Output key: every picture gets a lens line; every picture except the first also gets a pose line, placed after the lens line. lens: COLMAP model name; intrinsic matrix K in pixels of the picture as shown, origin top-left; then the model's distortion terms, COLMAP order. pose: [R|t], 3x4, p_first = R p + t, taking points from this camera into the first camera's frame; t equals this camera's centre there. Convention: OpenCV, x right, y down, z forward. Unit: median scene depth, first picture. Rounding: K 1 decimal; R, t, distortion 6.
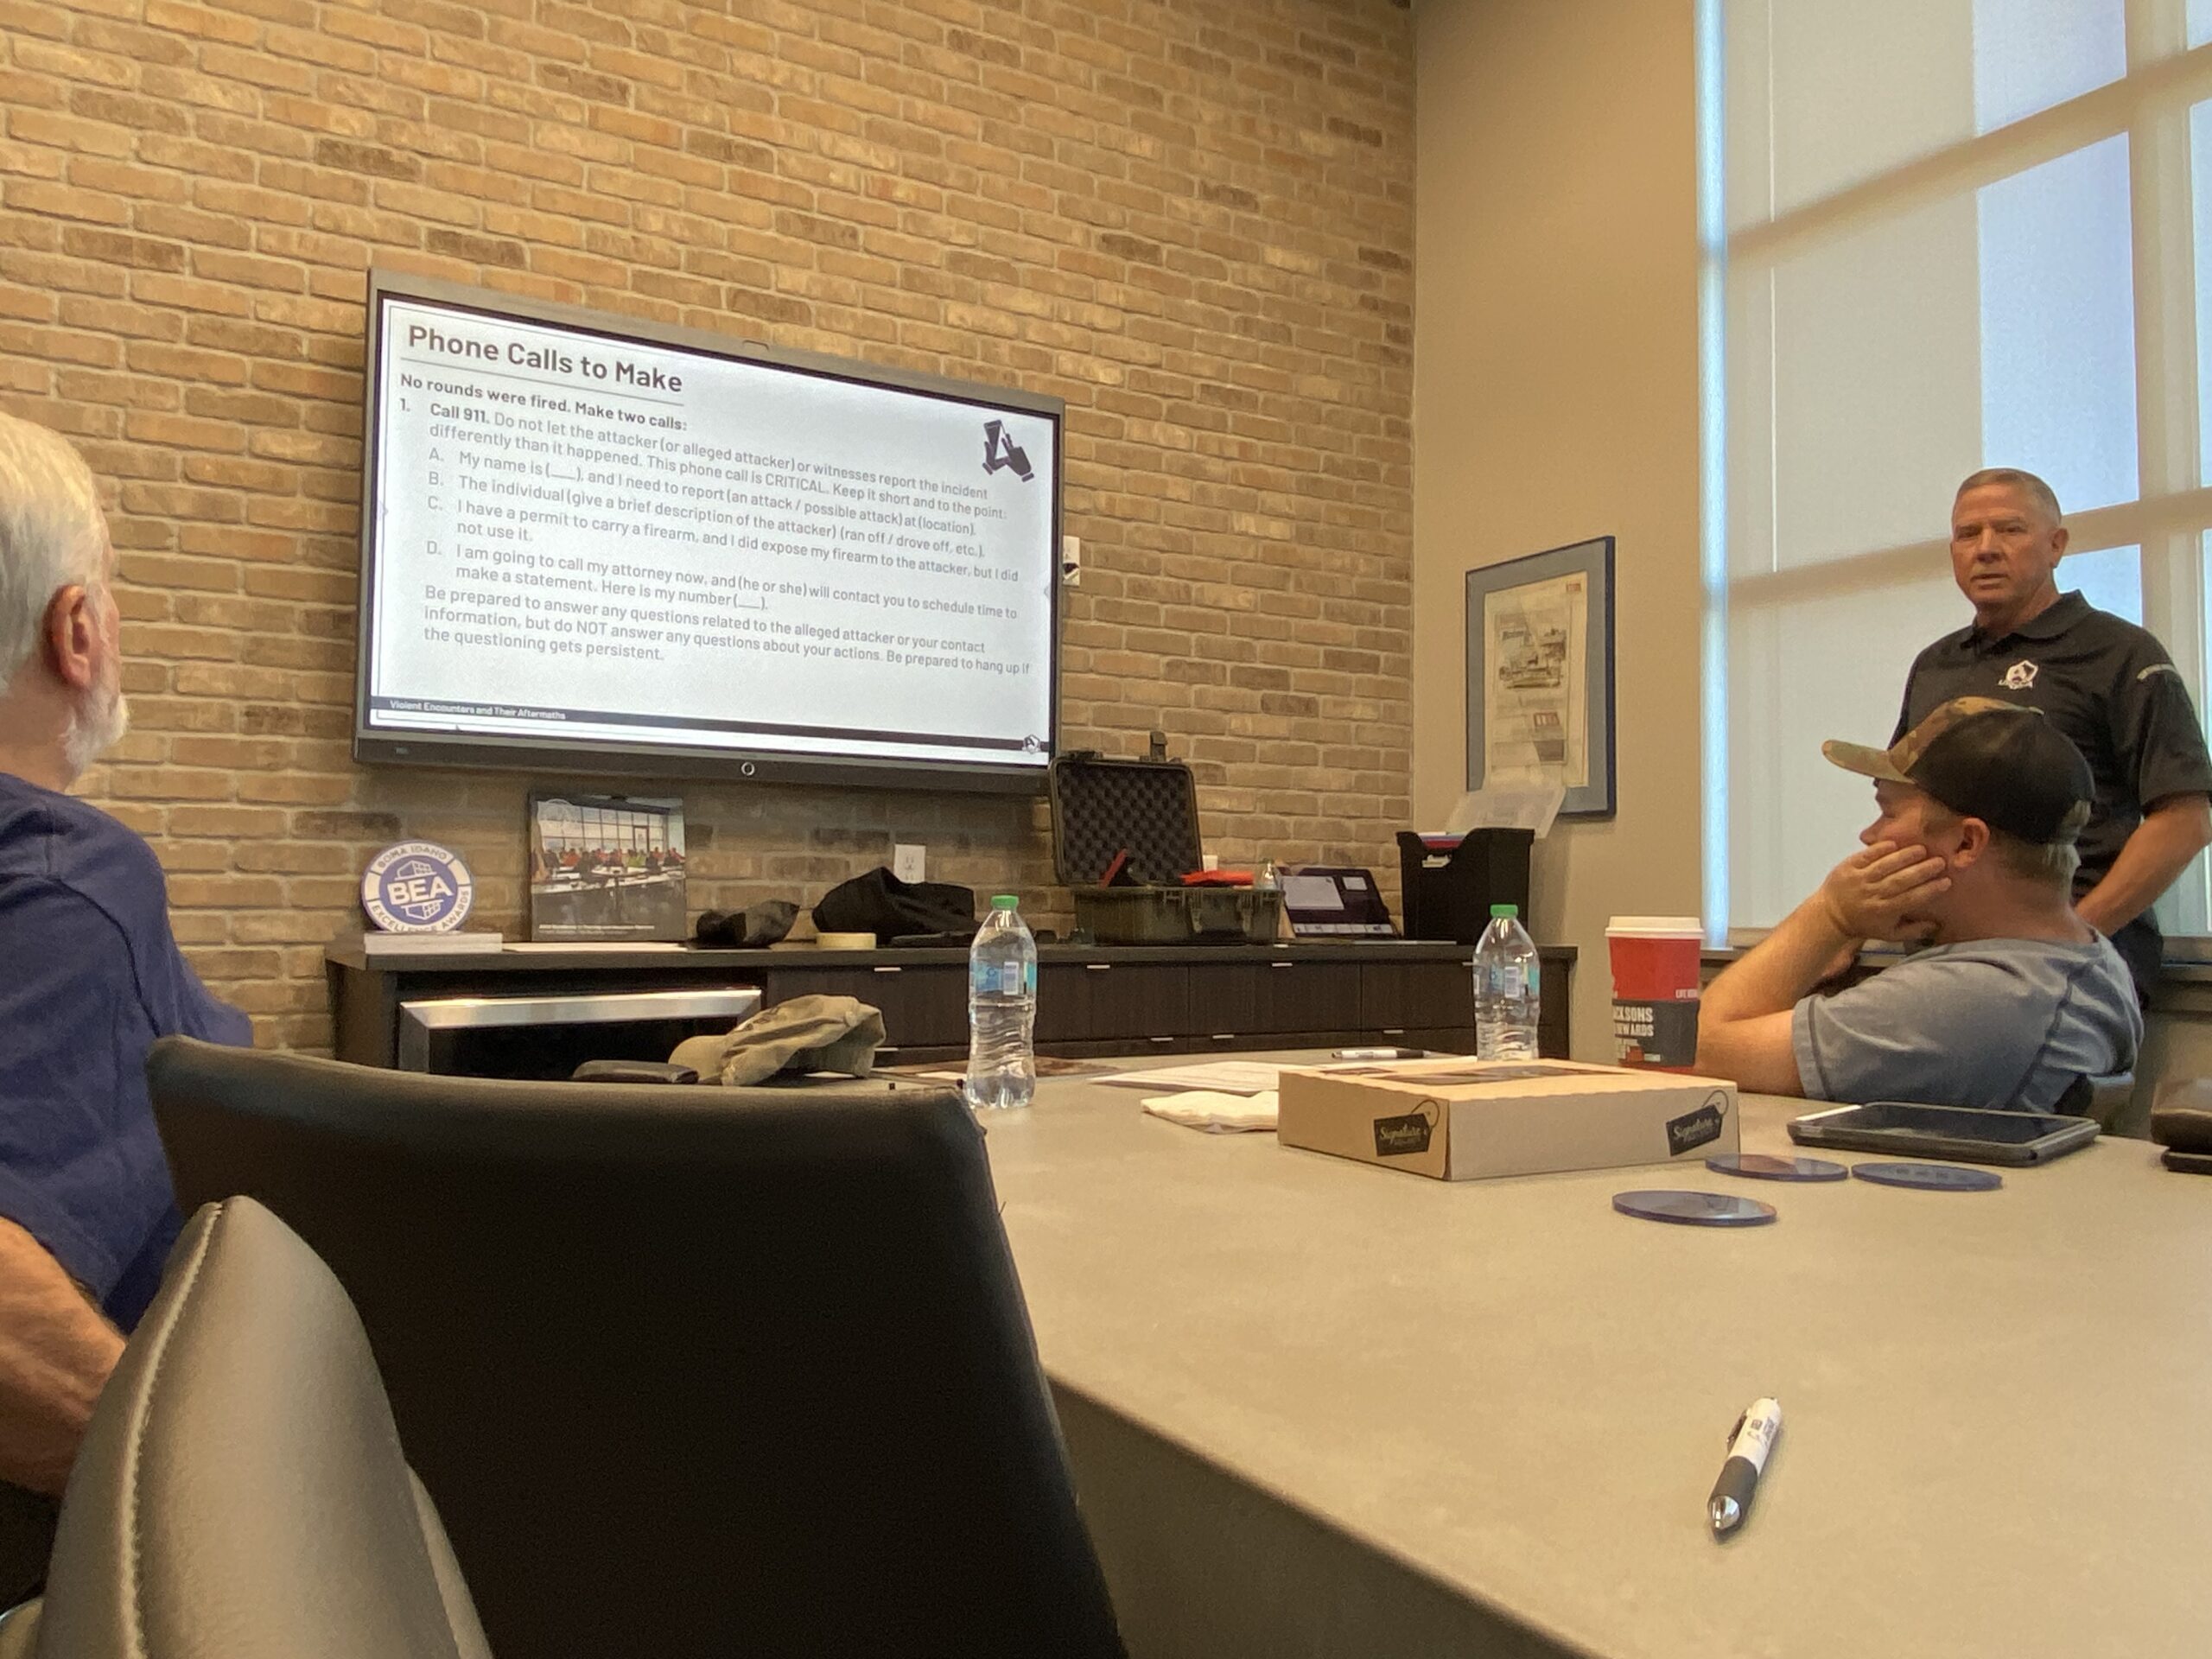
lens RADIAL K [[1668.8, 0, 1099.2], [0, 1668.8, 815.9], [0, 0, 1]] dist [0.093142, -0.114229]
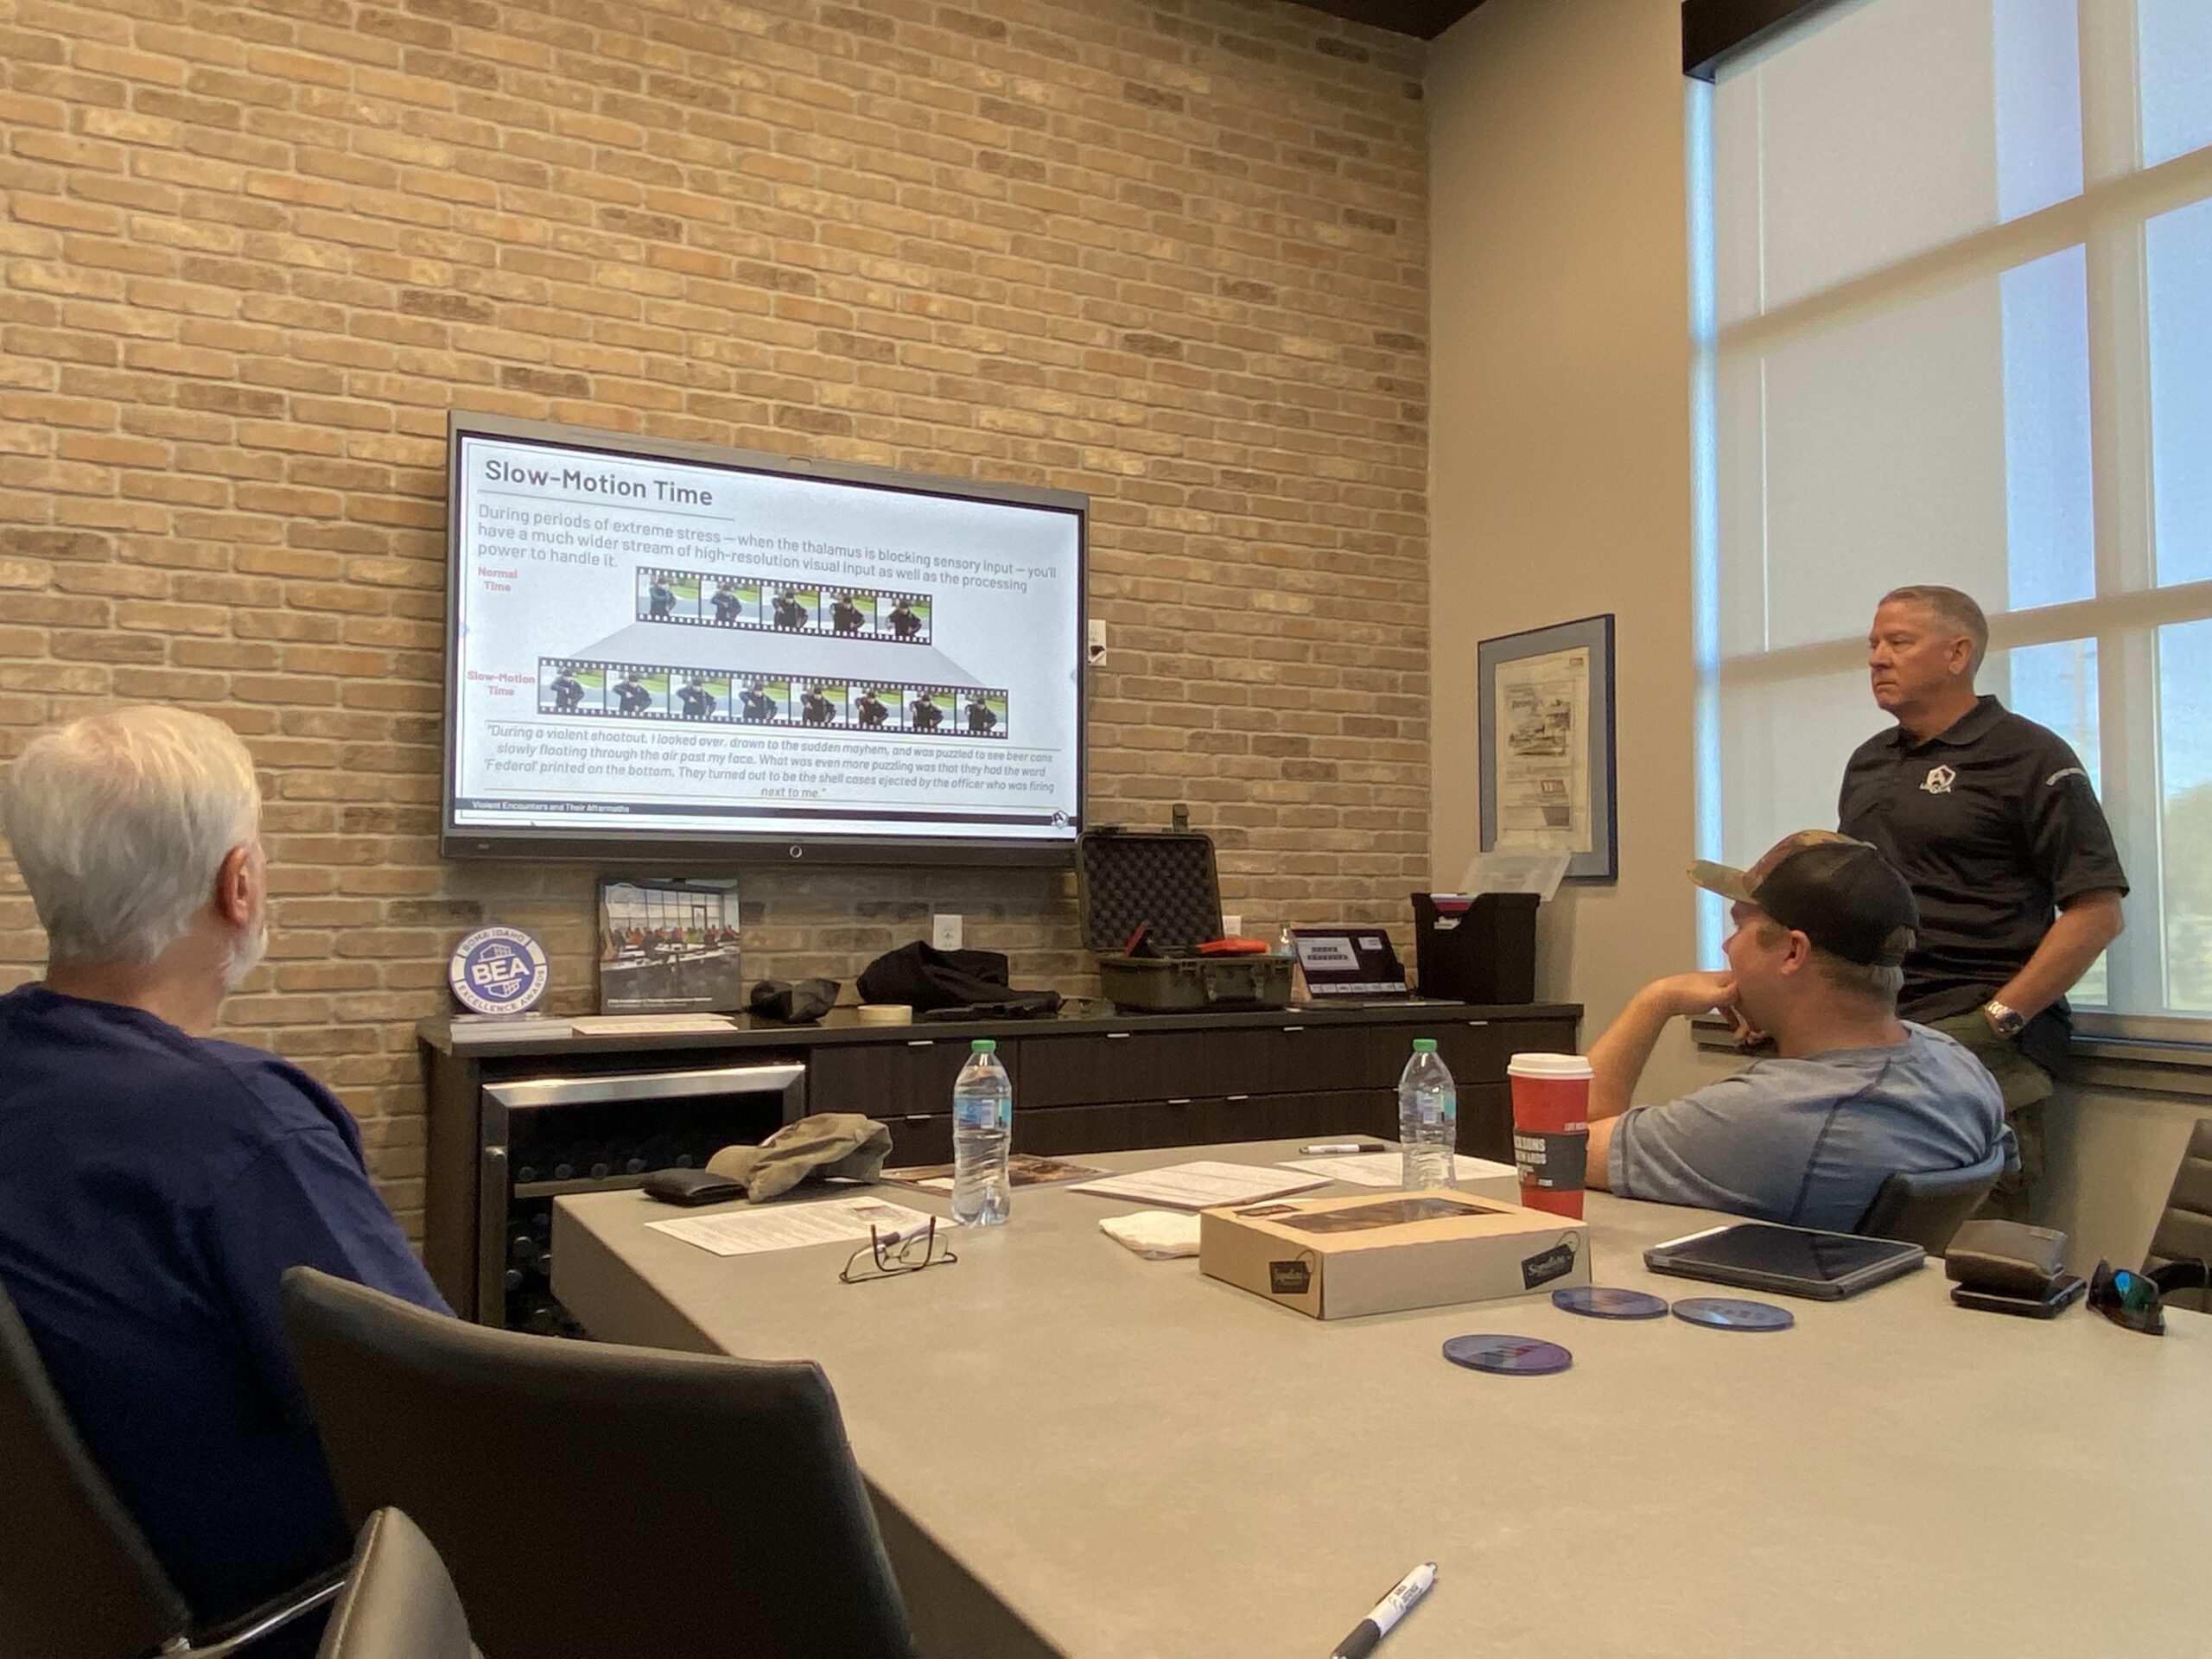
lens RADIAL K [[1668.8, 0, 1093.6], [0, 1668.8, 824.5], [0, 0, 1]] dist [0.093142, -0.114229]
pose [[0.998767, -0.009291, -0.048759, 0.033564], [0.009631, 0.999931, 0.006743, -0.047516], [0.048693, -0.007204, 0.998788, -0.068695]]
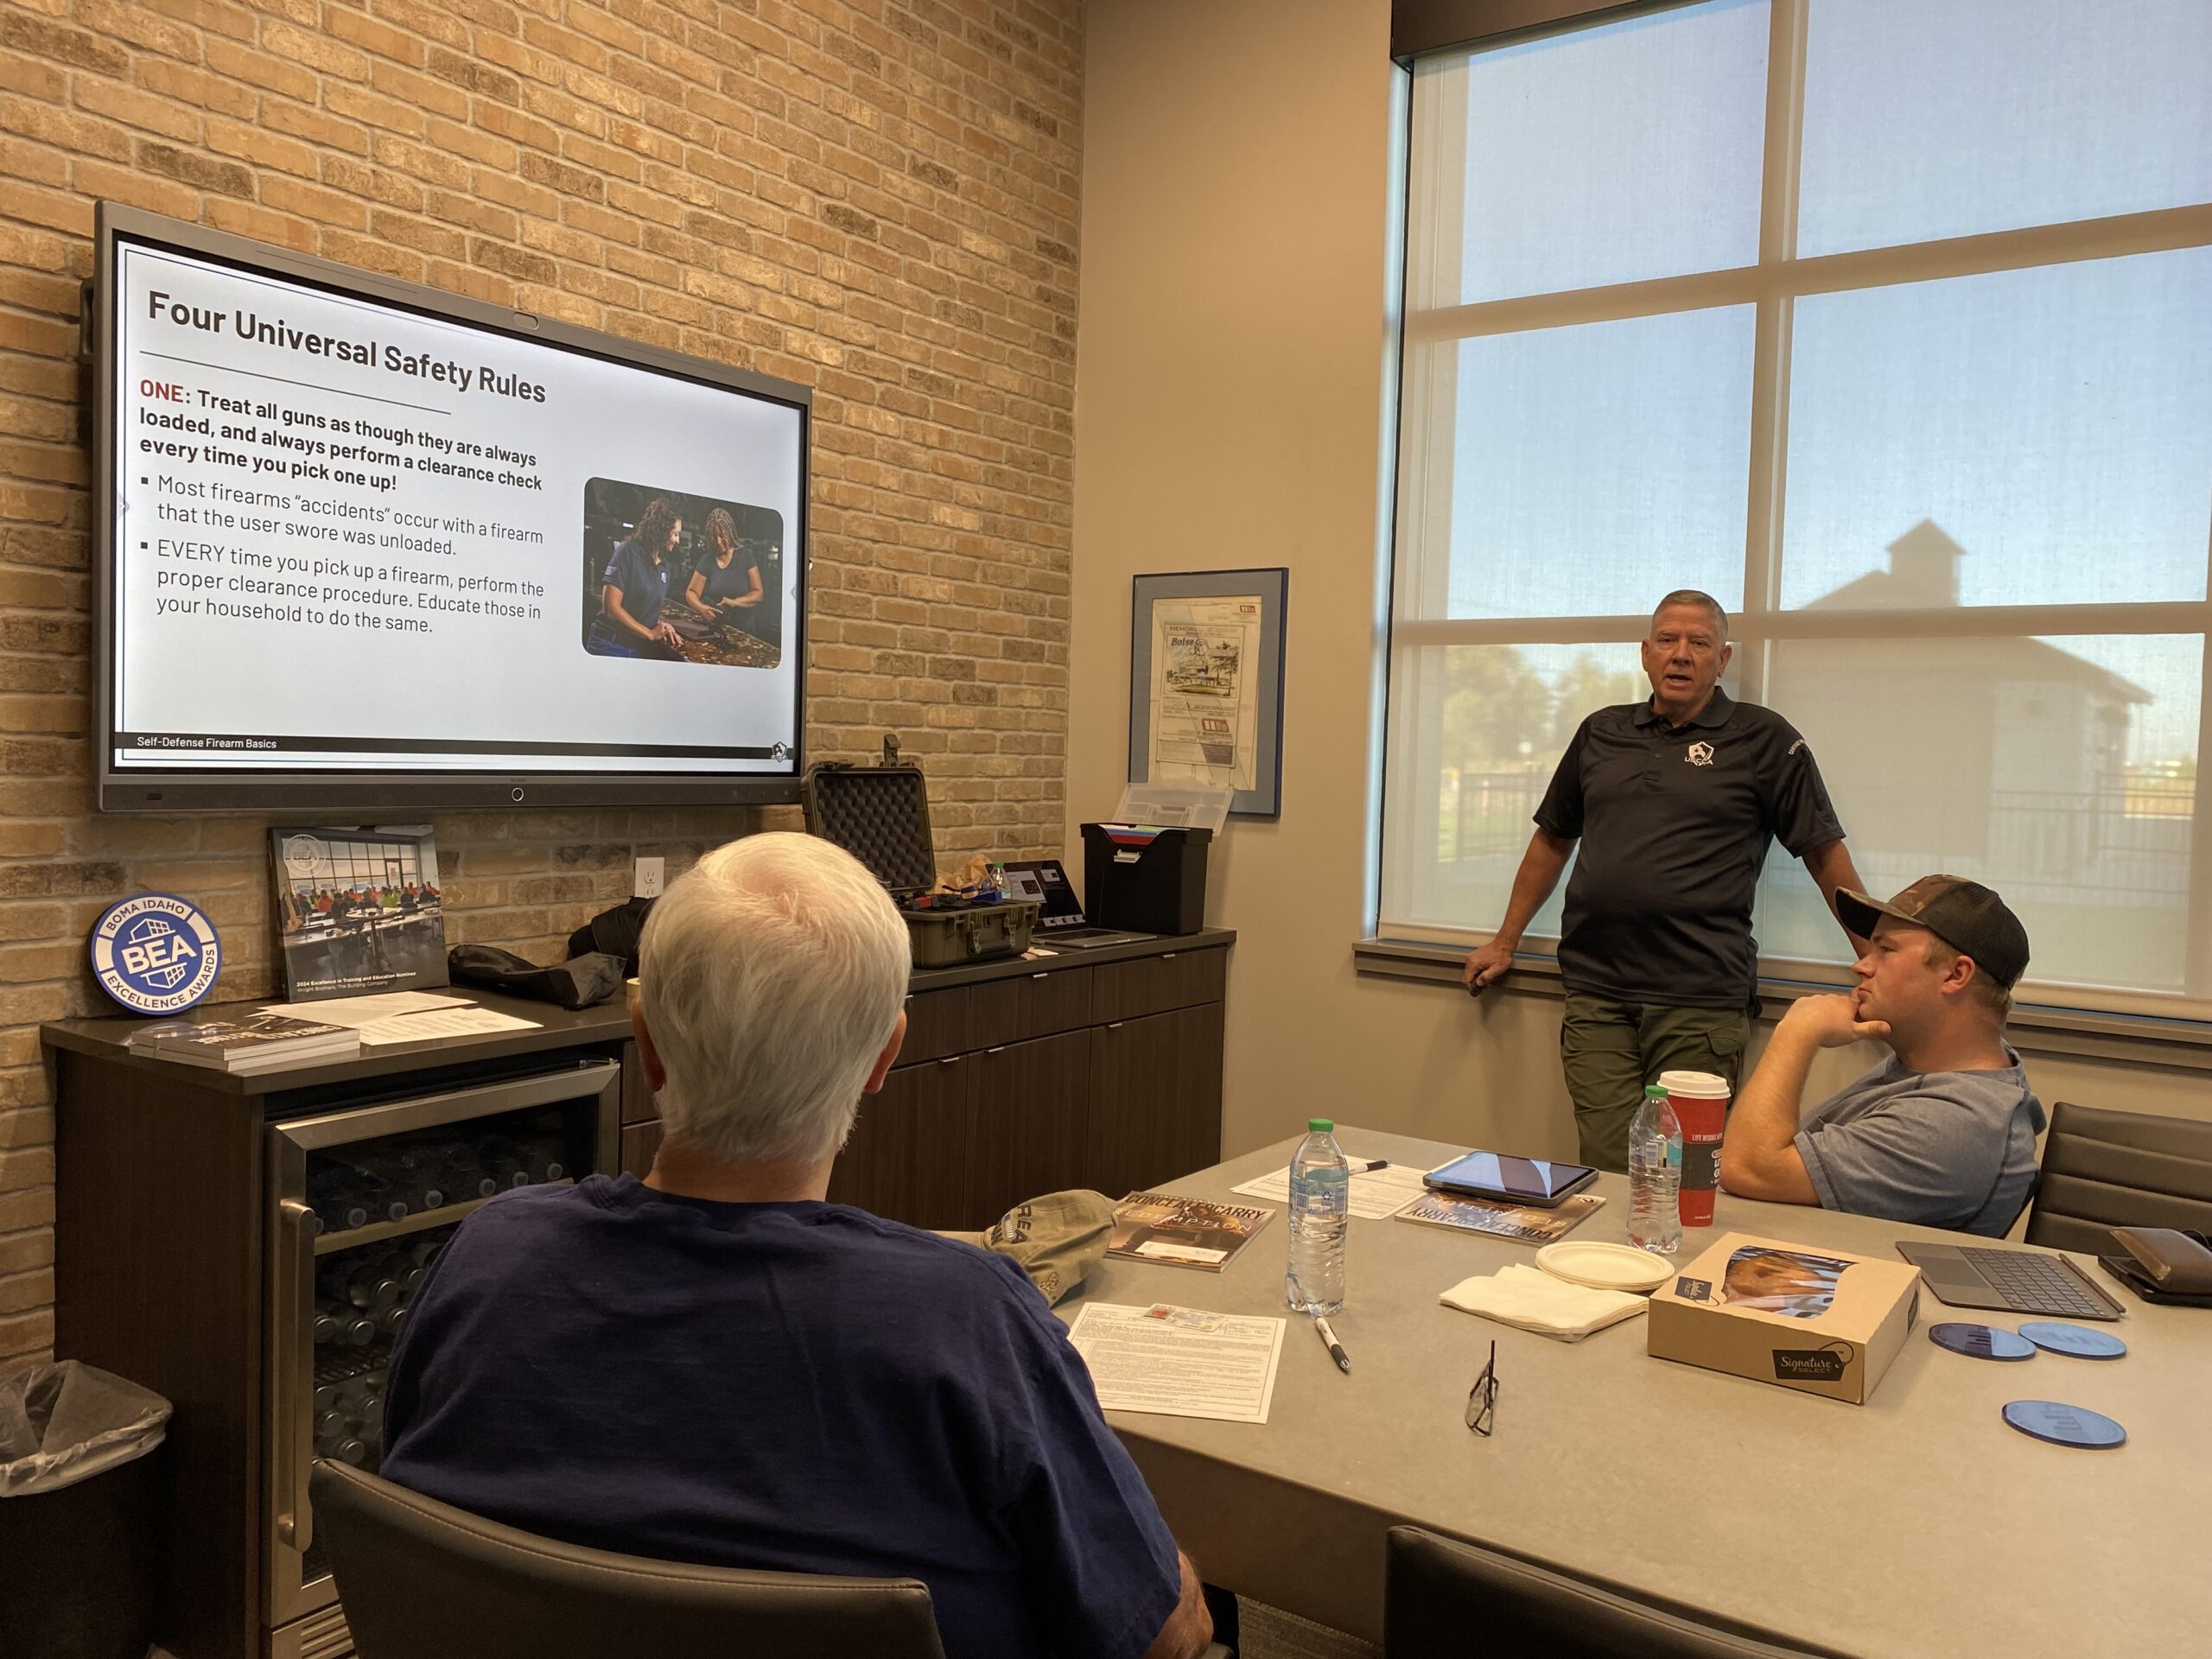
lens RADIAL K [[1685.7, 0, 1118.3], [0, 1685.7, 825.6], [0, 0, 1]] dist [0.032881, -0.028202]
pose [[0.906713, -0.002820, 0.421739, -0.280012], [-0.043301, 0.994071, 0.099741, -0.108432], [-0.419519, -0.108698, 0.901215, 0.030534]]
